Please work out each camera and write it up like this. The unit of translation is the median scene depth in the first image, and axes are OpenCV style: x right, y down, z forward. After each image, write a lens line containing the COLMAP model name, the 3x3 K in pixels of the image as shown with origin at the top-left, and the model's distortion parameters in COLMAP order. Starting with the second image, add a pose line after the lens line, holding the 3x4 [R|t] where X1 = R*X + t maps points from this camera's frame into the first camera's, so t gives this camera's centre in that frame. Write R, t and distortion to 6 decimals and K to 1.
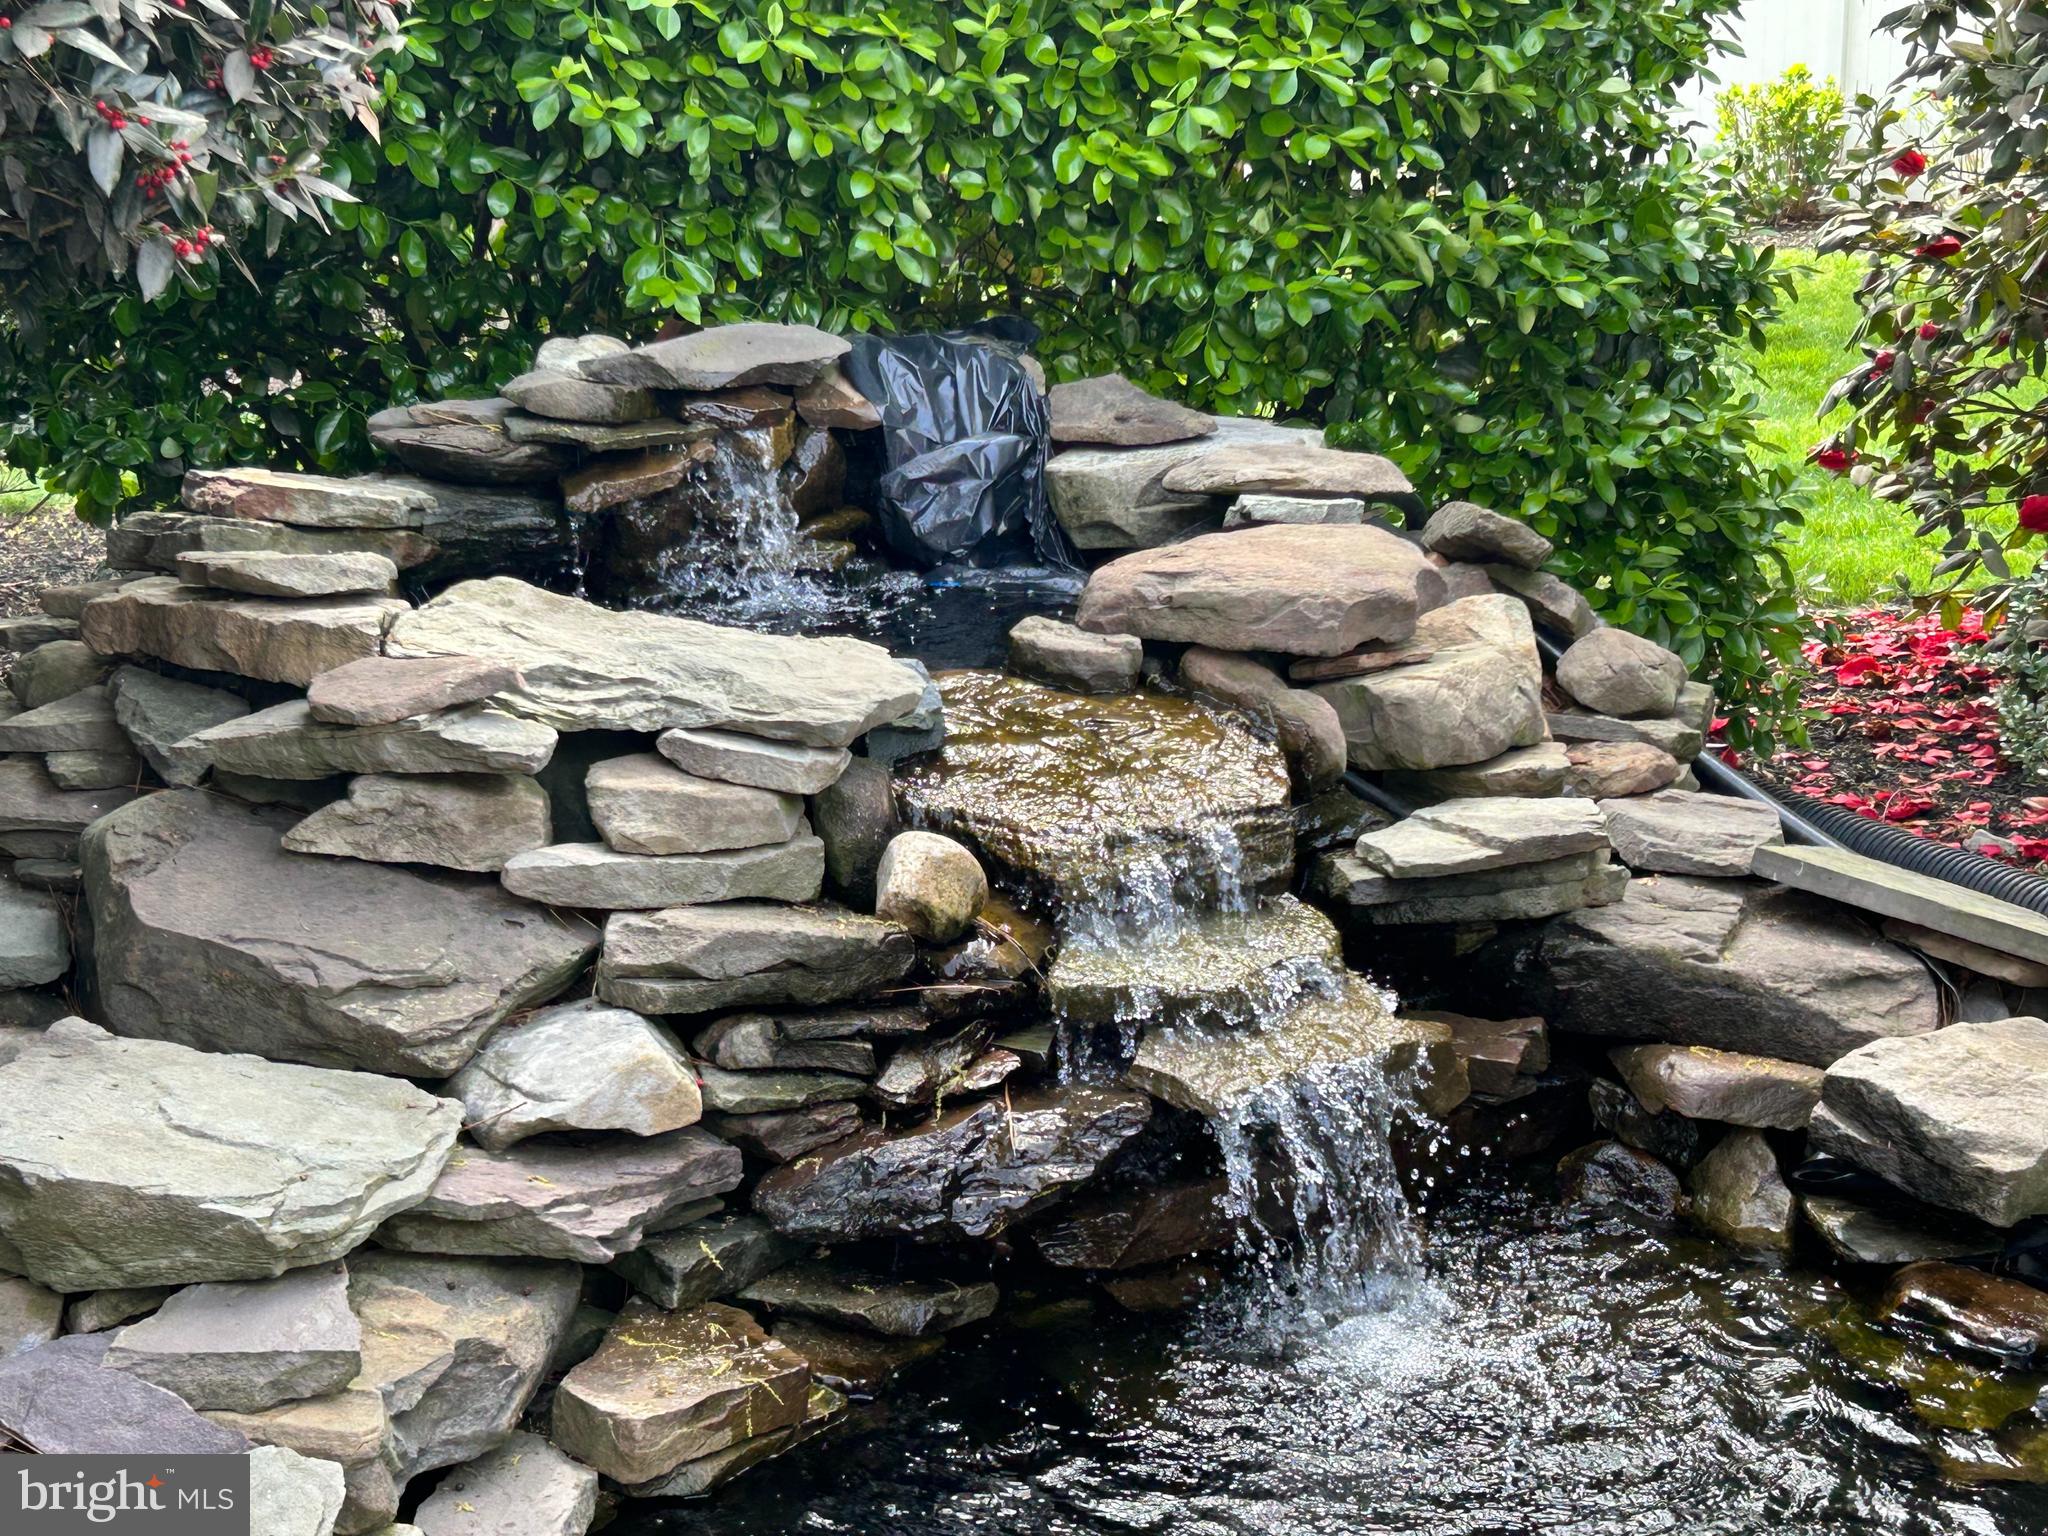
lens RADIAL K [[3338.8, 0, 1008.2], [0, 3338.8, 769.0], [0, 0, 1]] dist [0.106420, 0.000000]
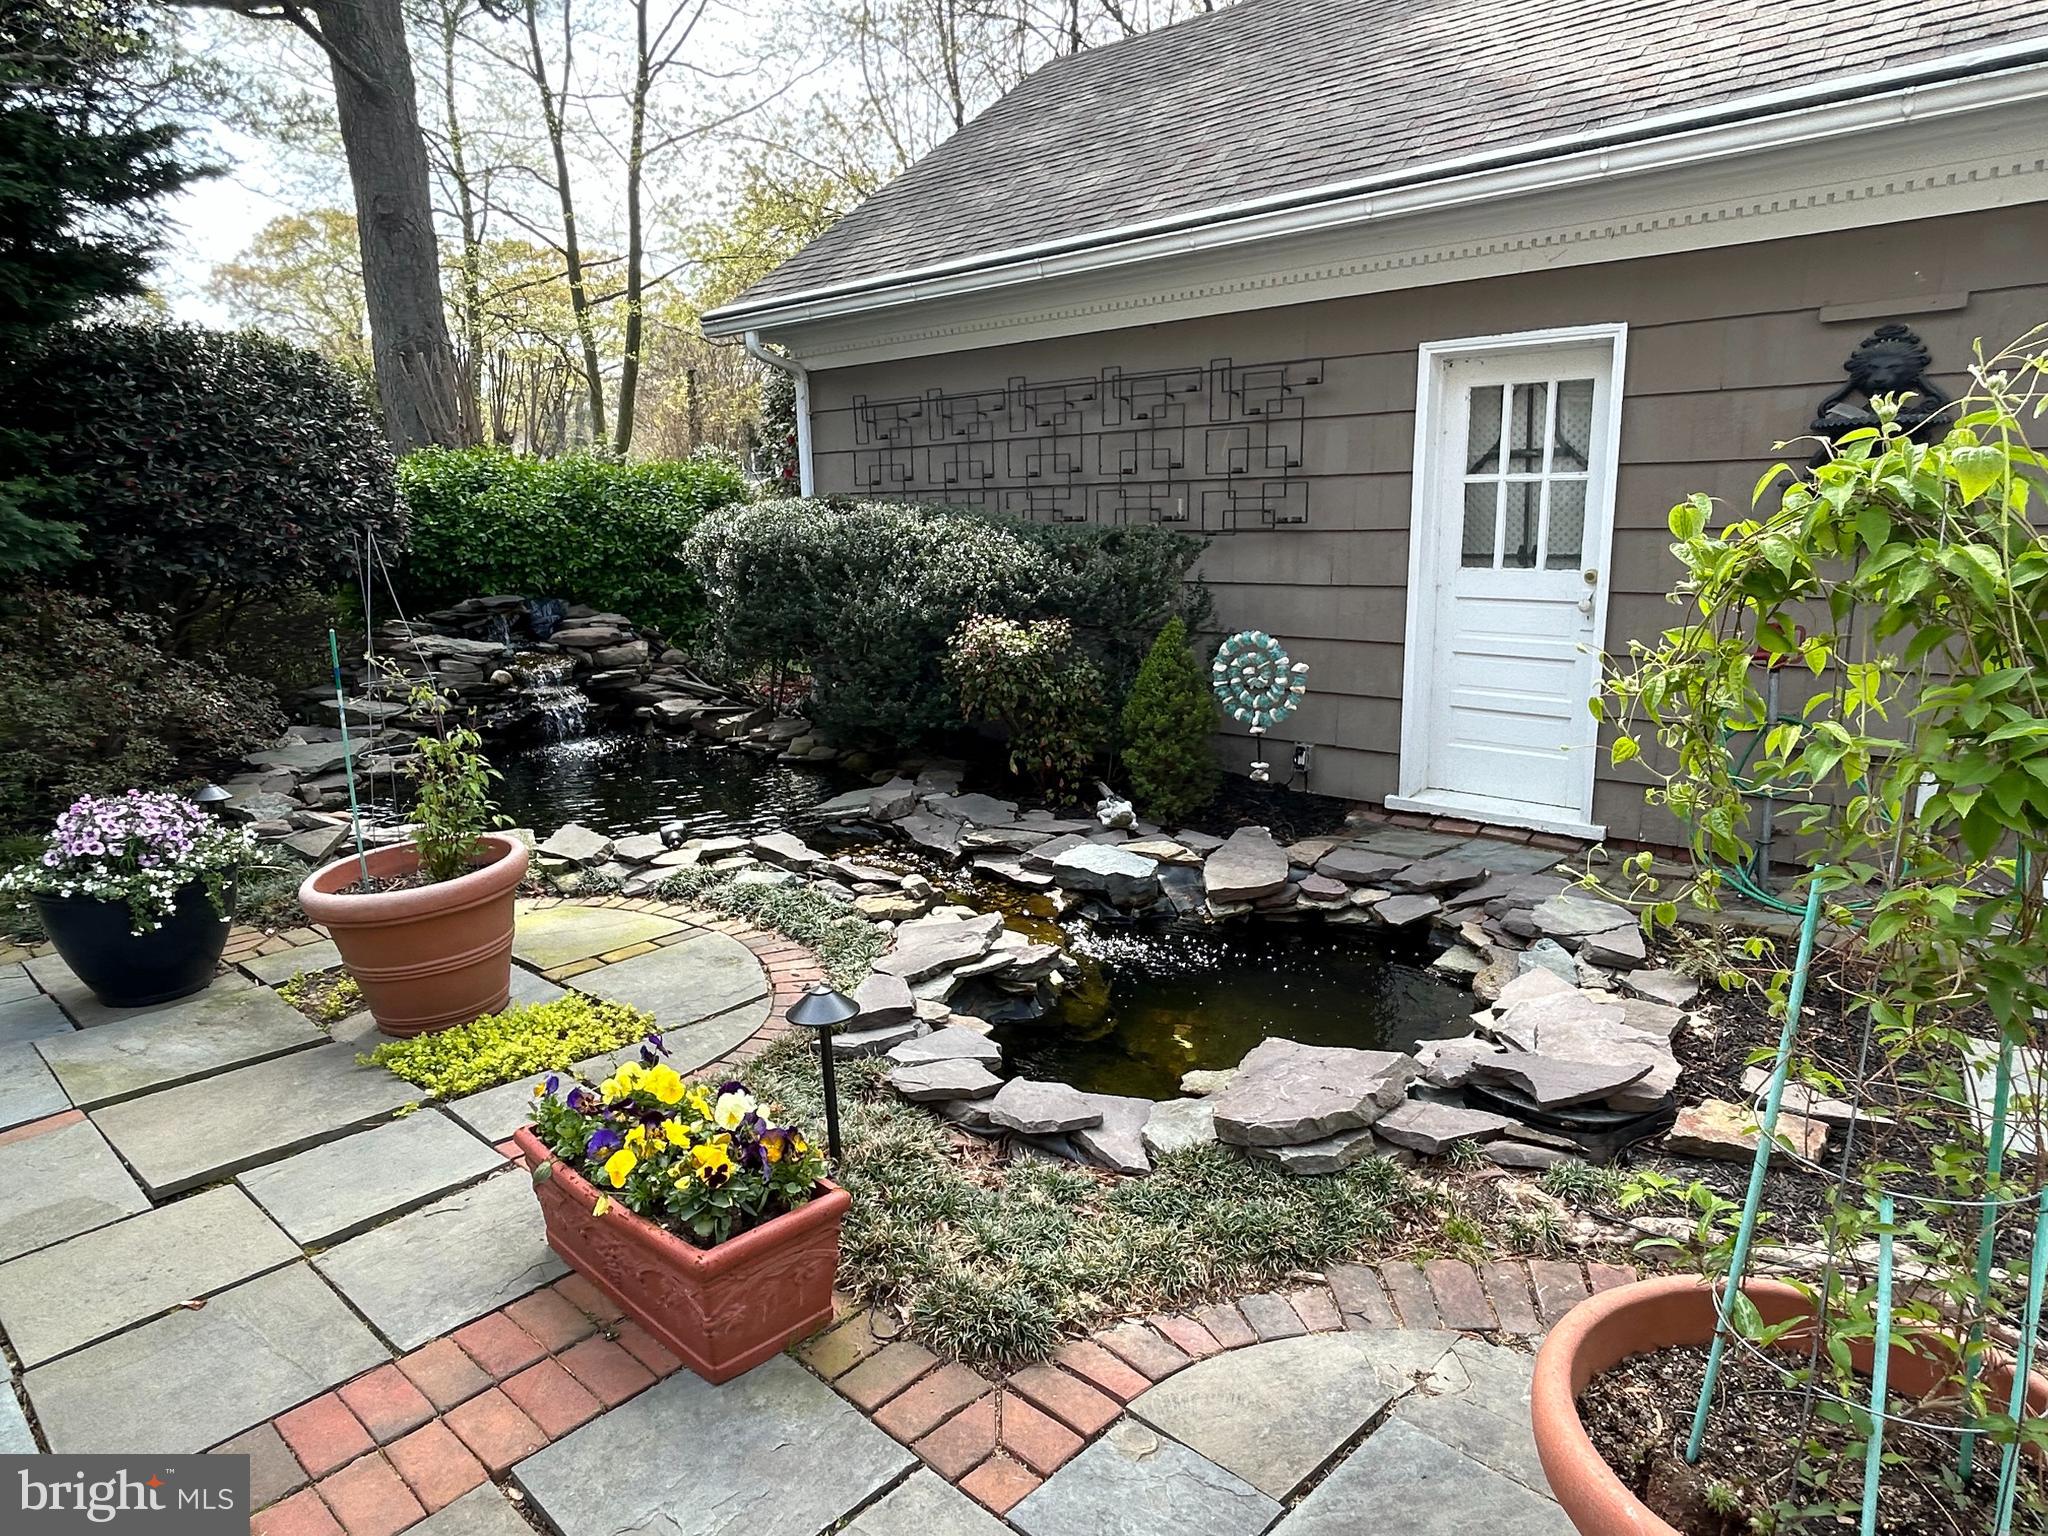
lens RADIAL K [[1231.5, 0, 1043.3], [0, 1231.5, 778.6], [0, 0, 1]] dist [-0.011534, 0.008040]
pose [[0.990661, -0.032926, 0.132315, 0.610327], [0.037873, 0.998668, -0.035041, 0.311529], [-0.130985, 0.039725, 0.990588, -1.241400]]
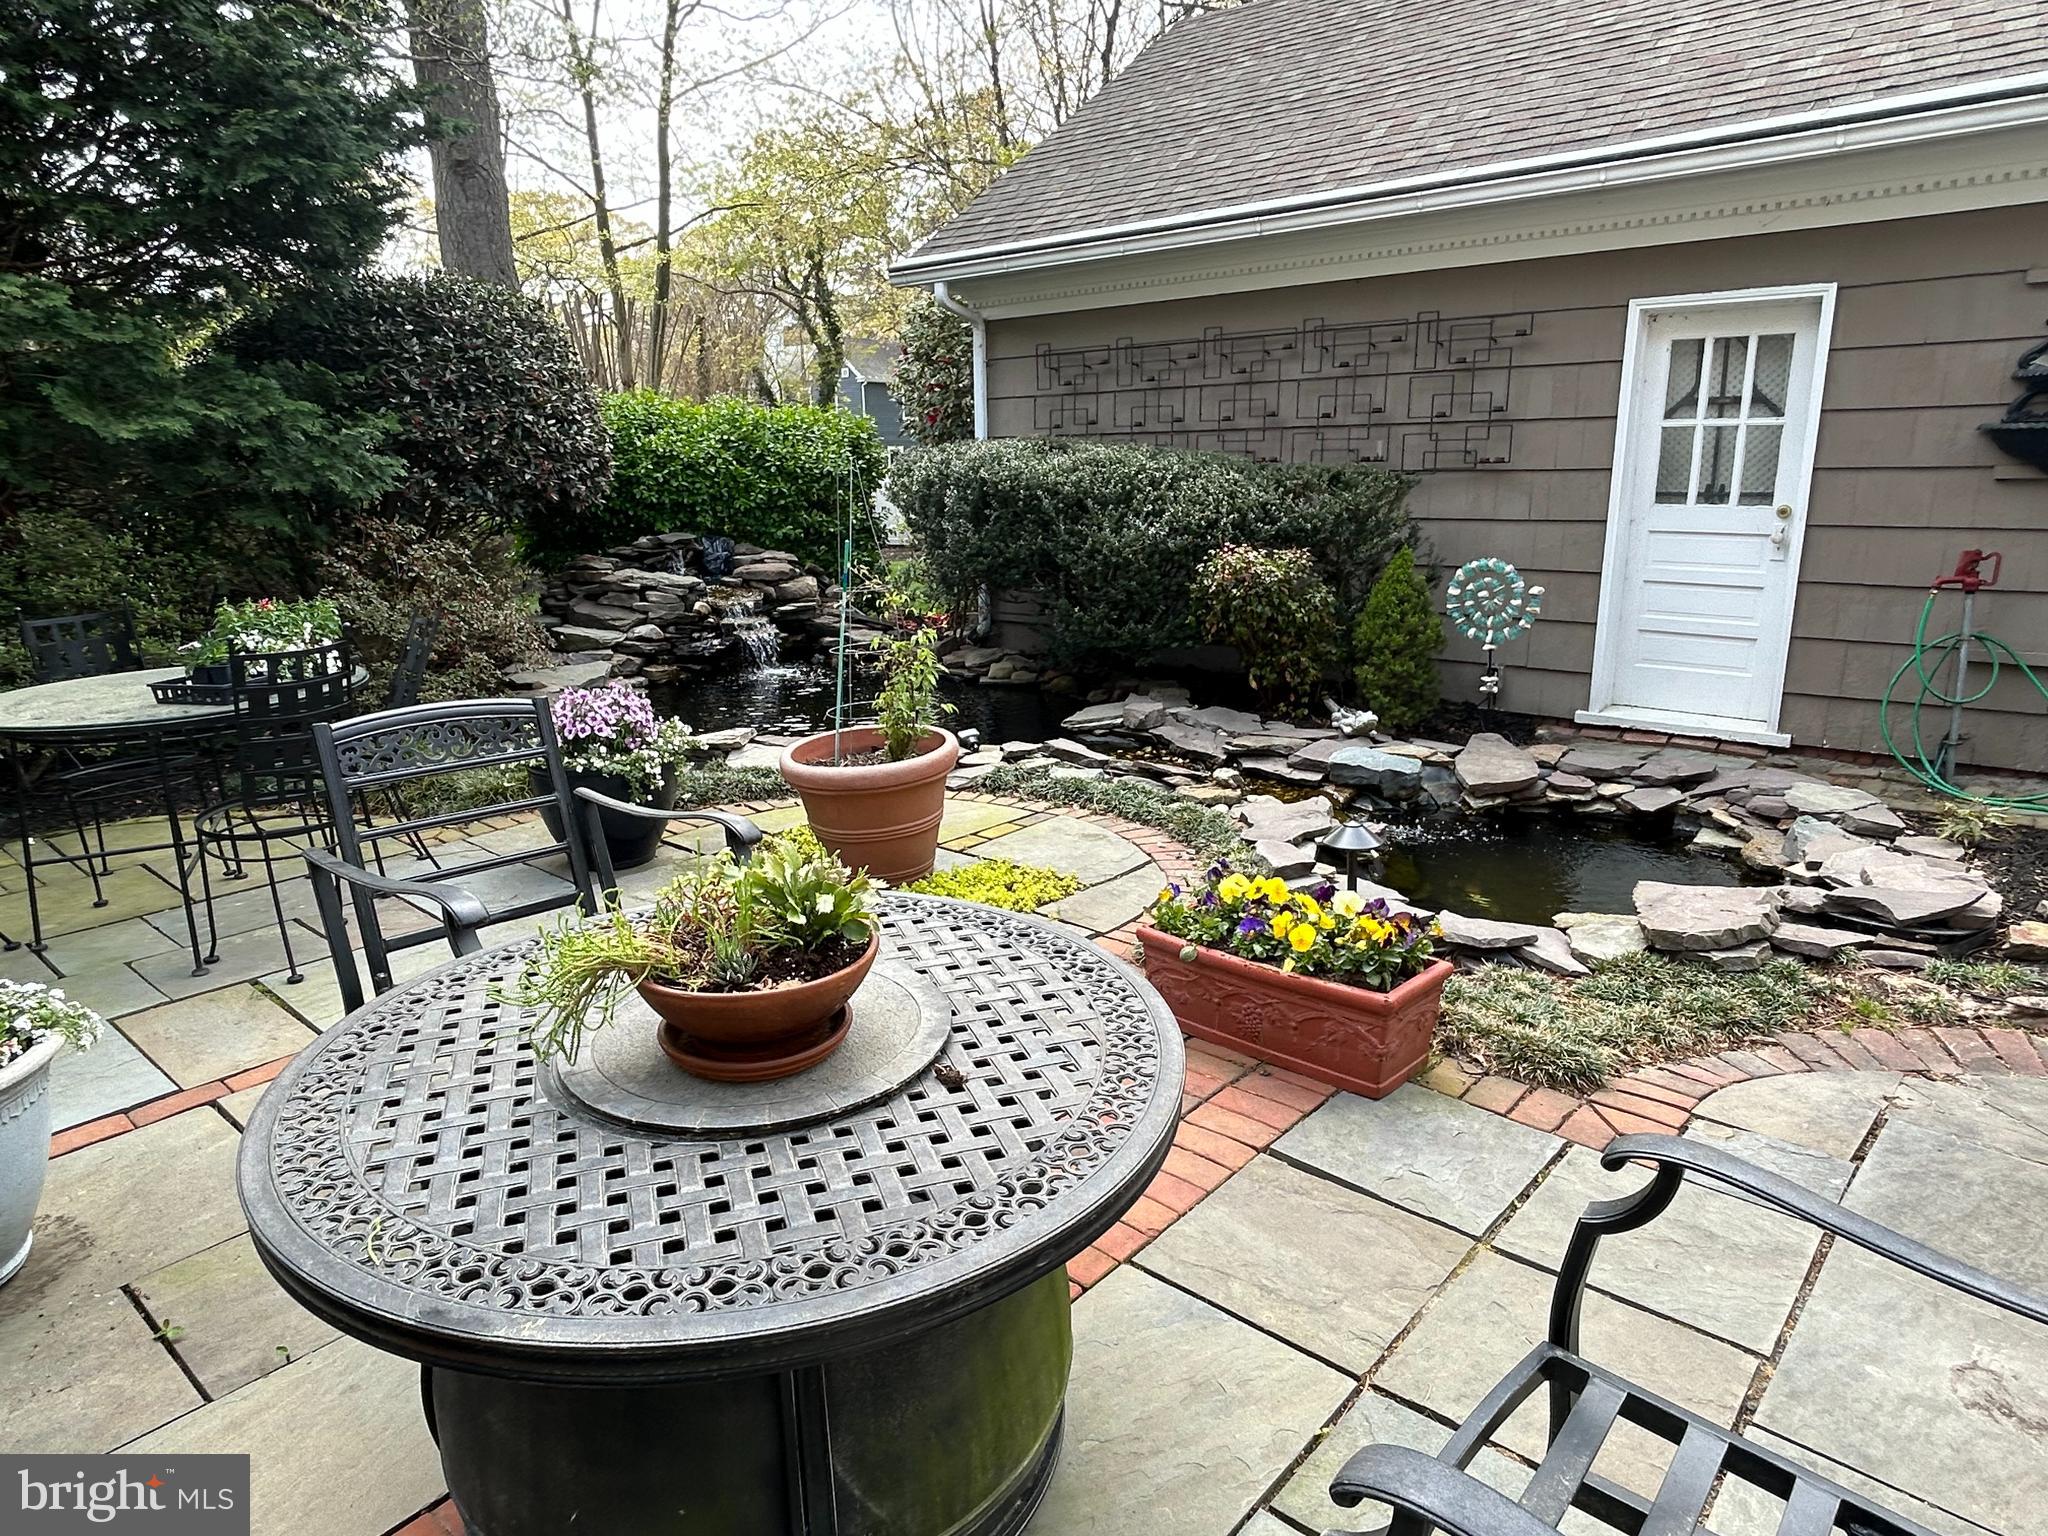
lens RADIAL K [[1231.5, 0, 1028.2], [0, 1231.5, 778.2], [0, 0, 1]] dist [-0.011534, 0.008040]
pose [[0.988924, -0.035733, 0.144054, 0.232731], [0.035942, 0.999353, 0.001152, 0.359281], [-0.144002, 0.004038, 0.989569, -1.354476]]
